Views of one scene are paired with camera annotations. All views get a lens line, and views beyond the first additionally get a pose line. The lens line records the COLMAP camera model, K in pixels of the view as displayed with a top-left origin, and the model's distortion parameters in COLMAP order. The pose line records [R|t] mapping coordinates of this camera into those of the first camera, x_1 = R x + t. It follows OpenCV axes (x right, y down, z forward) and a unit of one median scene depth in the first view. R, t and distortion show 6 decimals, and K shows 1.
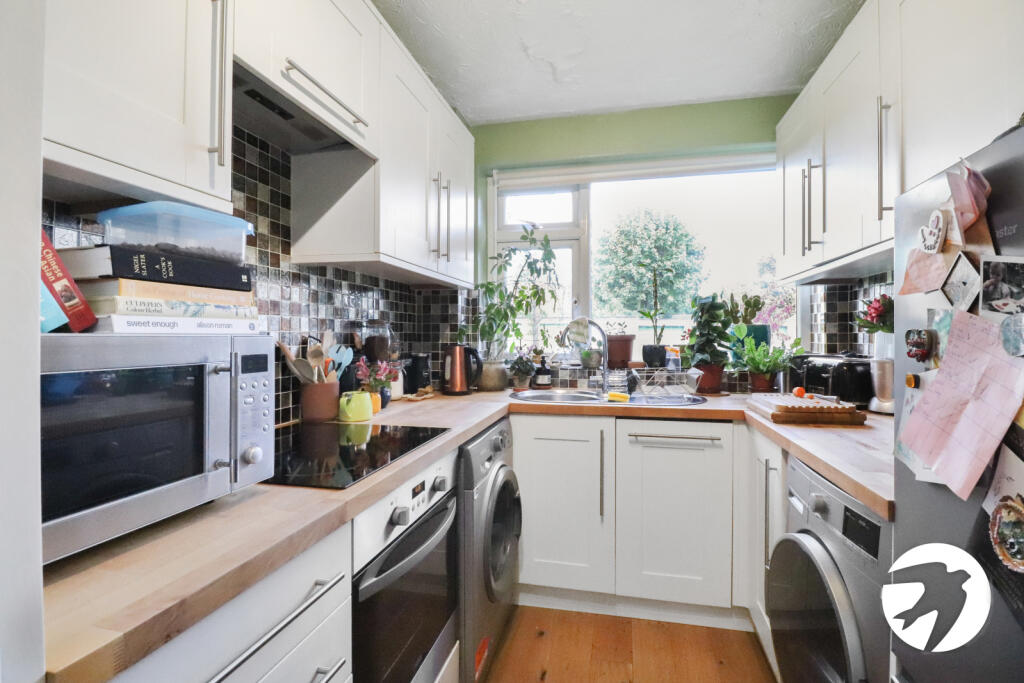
lens RADIAL K [[497.2, 0, 511.7], [0, 497.2, 334.4], [0, 0, 1]] dist [-0.000265, -0.000435]
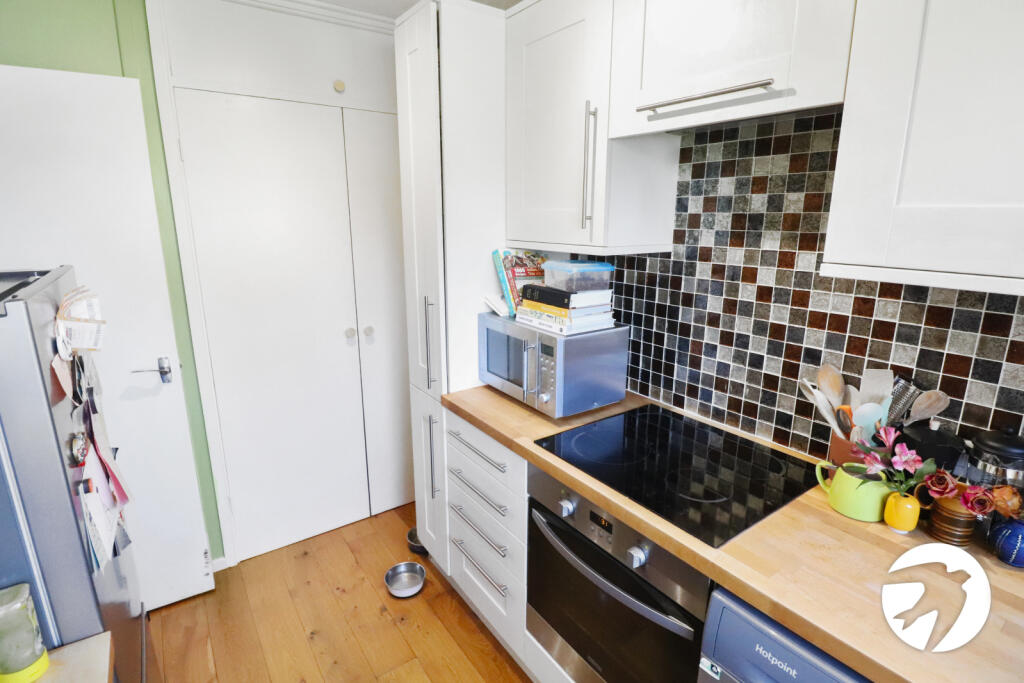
lens RADIAL K [[497.2, 0, 511.7], [0, 497.2, 334.4], [0, 0, 1]] dist [-0.000265, -0.000435]
pose [[-0.665264, 0.169265, -0.727168, 0.877528], [-0.002822, 0.973385, 0.229159, -0.417459], [0.746603, 0.154503, -0.647080, 2.130031]]
